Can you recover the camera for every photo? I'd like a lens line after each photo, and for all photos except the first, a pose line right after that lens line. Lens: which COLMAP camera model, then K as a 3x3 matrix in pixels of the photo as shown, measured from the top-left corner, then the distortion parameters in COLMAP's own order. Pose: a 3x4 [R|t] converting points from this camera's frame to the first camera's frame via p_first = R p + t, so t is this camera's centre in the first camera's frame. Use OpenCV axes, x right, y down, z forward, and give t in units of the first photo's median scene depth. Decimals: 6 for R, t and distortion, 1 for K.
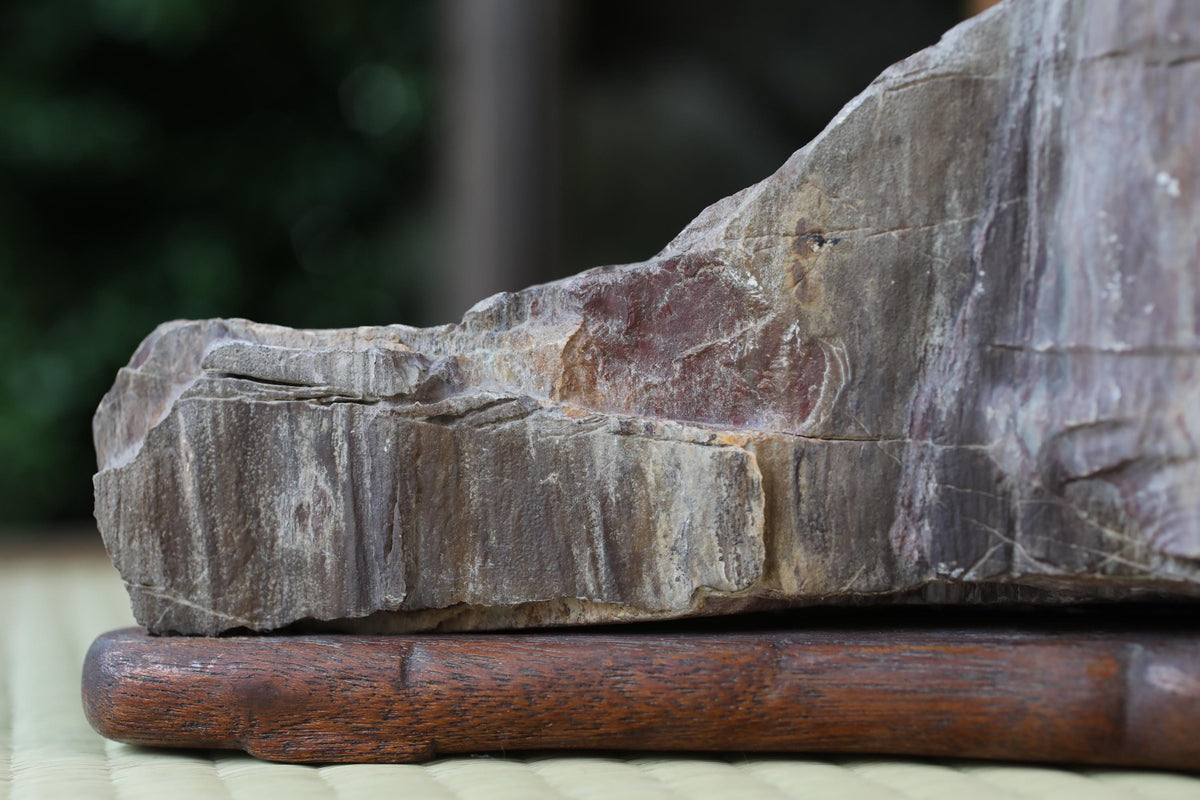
lens RADIAL K [[1928.8, 0, 600.0], [0, 1928.8, 400.0], [0, 0, 1]] dist [-0.042760, 0.323635]
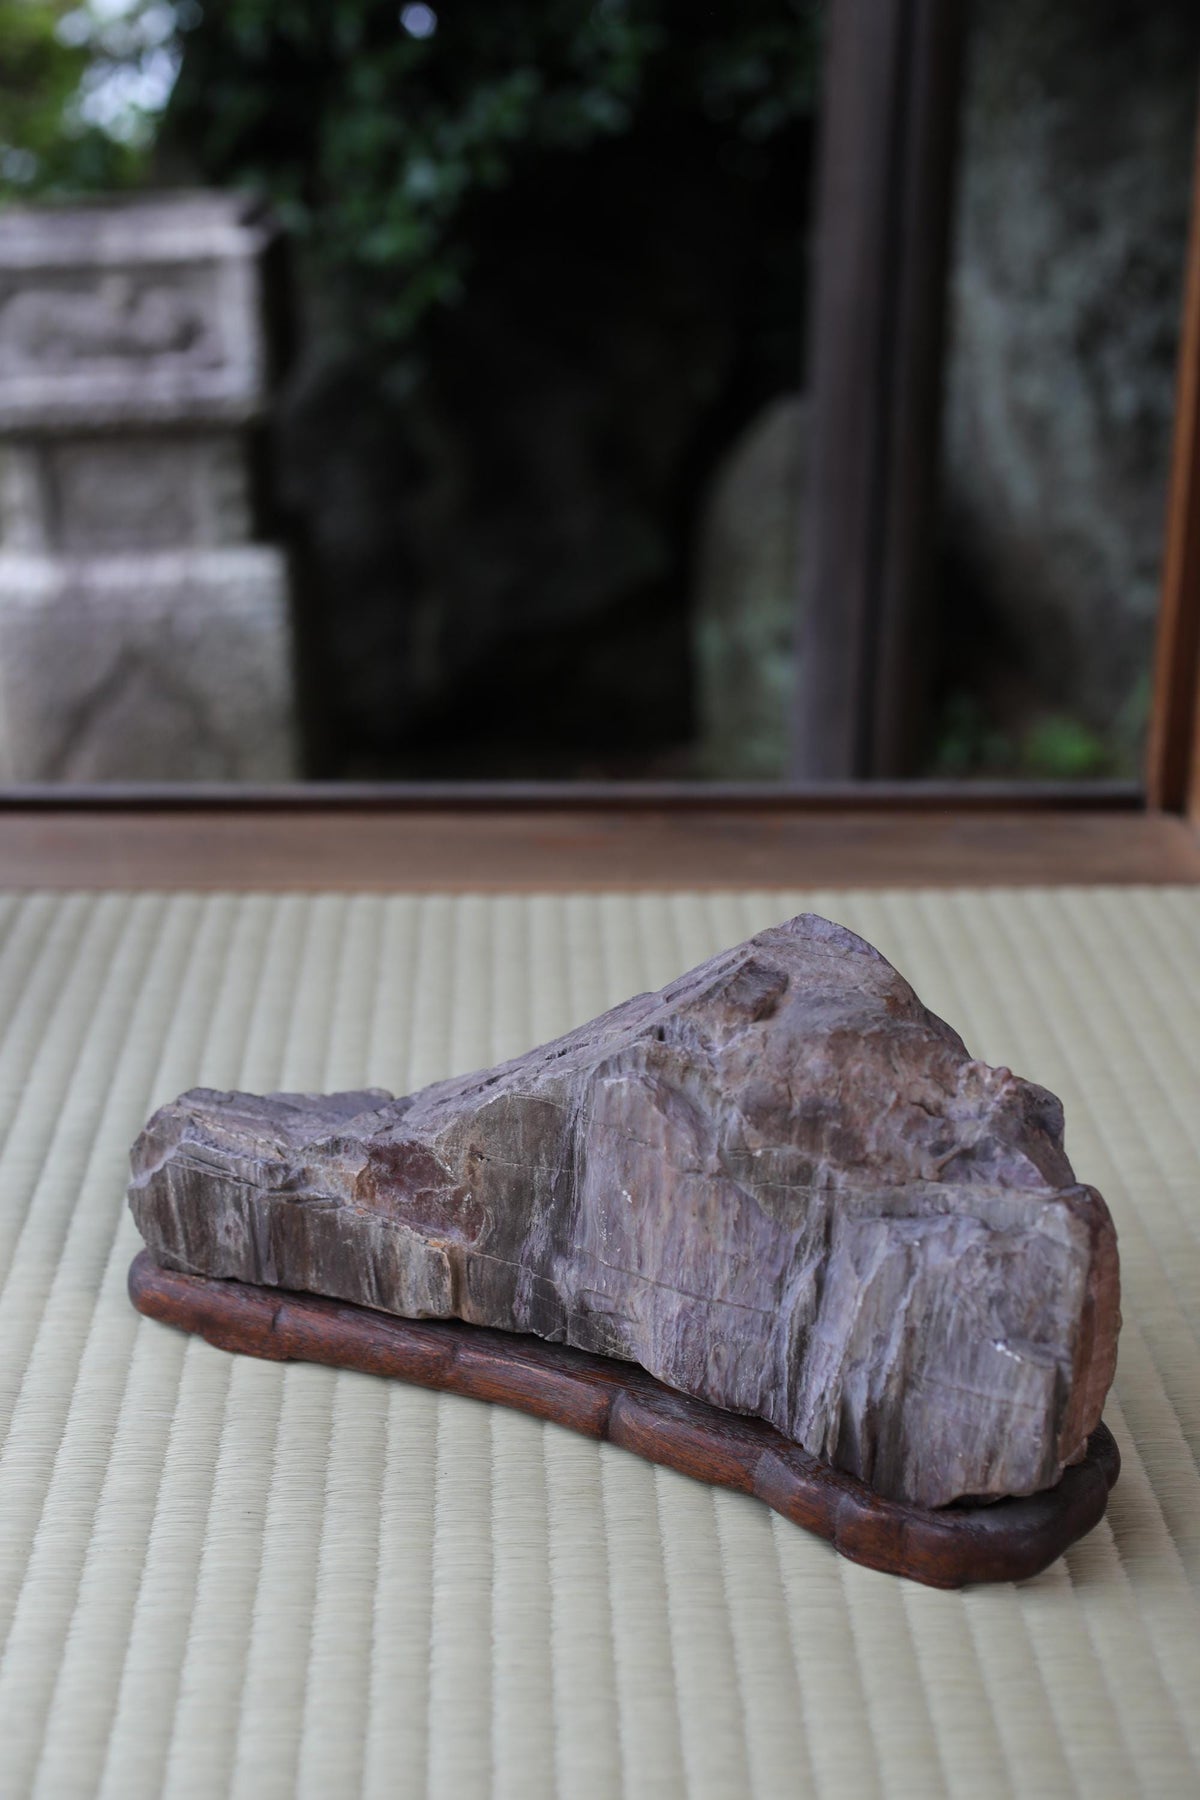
lens RADIAL K [[2648.7, 0, 600.0], [0, 2648.7, 900.0], [0, 0, 1]] dist [-0.049673, 0.202452]
pose [[0.965041, 0.120850, -0.232574, 0.780182], [-0.026303, 0.927529, 0.372823, -1.251363], [0.260775, -0.353672, 0.898283, -1.135299]]
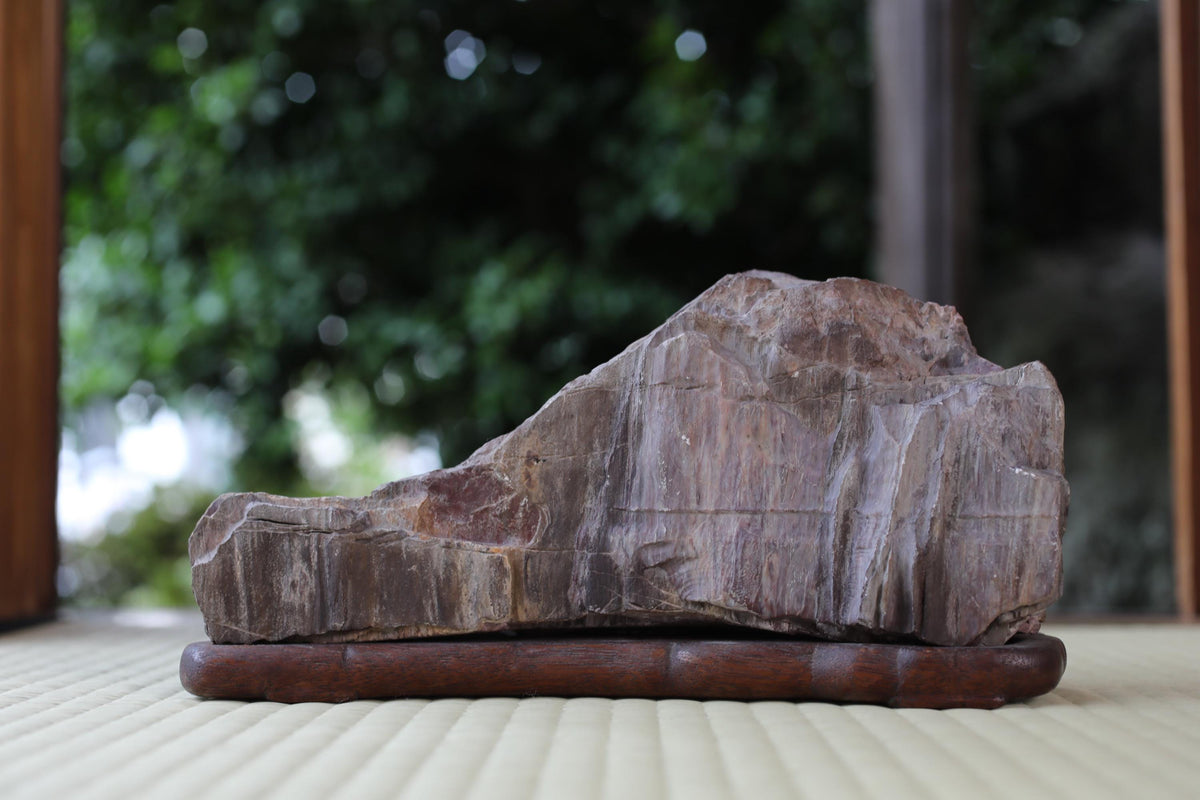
lens RADIAL K [[1765.8, 0, 600.0], [0, 1765.8, 400.0], [0, 0, 1]] dist [-0.049673, 0.202452]
pose [[0.989203, 0.015176, 0.145765, -0.112281], [-0.003525, 0.996800, -0.079856, 0.010195], [-0.146511, 0.078480, 0.986091, -1.026393]]
